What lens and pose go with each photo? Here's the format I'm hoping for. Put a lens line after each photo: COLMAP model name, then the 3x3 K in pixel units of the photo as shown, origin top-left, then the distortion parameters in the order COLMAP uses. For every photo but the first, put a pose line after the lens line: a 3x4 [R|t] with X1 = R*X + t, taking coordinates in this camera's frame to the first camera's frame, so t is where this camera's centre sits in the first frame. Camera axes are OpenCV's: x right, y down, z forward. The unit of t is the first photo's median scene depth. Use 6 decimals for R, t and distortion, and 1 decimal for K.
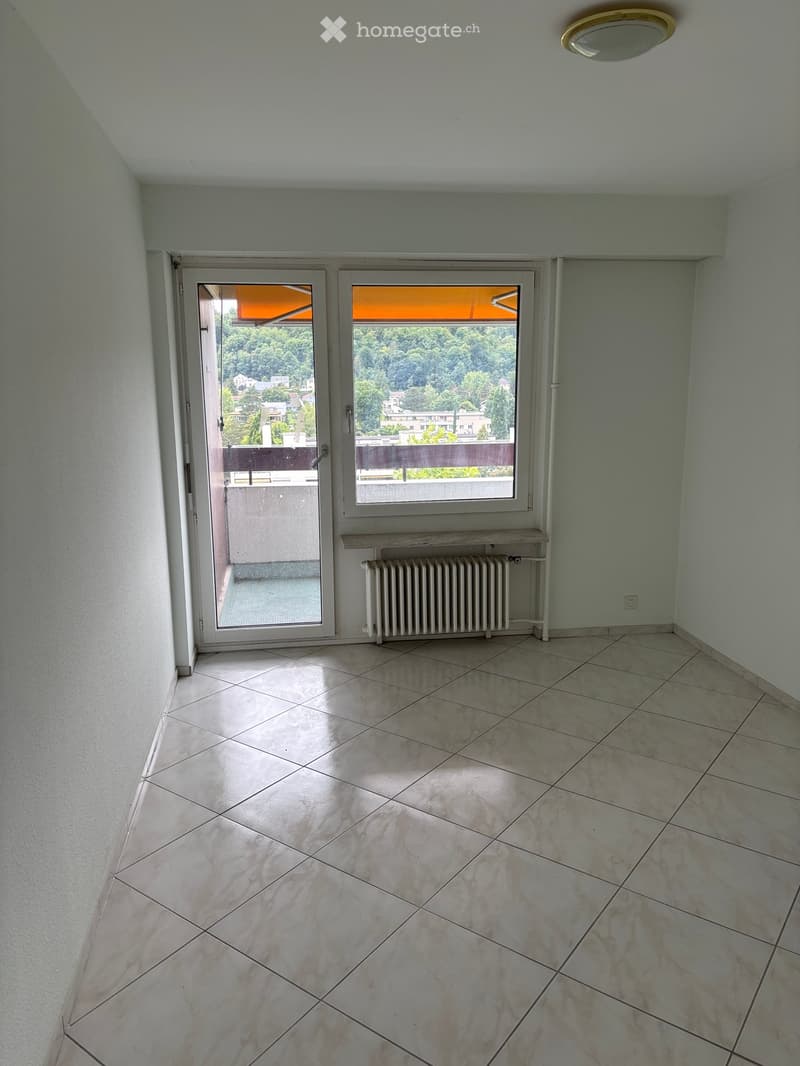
lens RADIAL K [[794.0, 0, 384.1], [0, 794.0, 555.6], [0, 0, 1]] dist [0.027184, -0.041889]
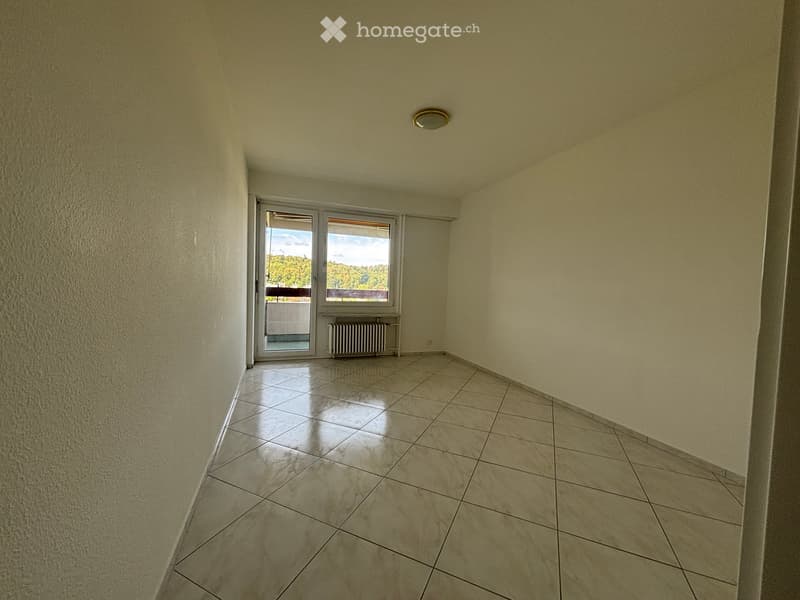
lens RADIAL K [[323.8, 0, 399.1], [0, 323.8, 303.5], [0, 0, 1]] dist [0.001707, -0.000257]
pose [[0.974435, 0.033962, 0.222088, -0.038205], [0.003867, 0.985827, -0.167722, 0.118170], [-0.224636, 0.164293, 0.960493, -0.039464]]
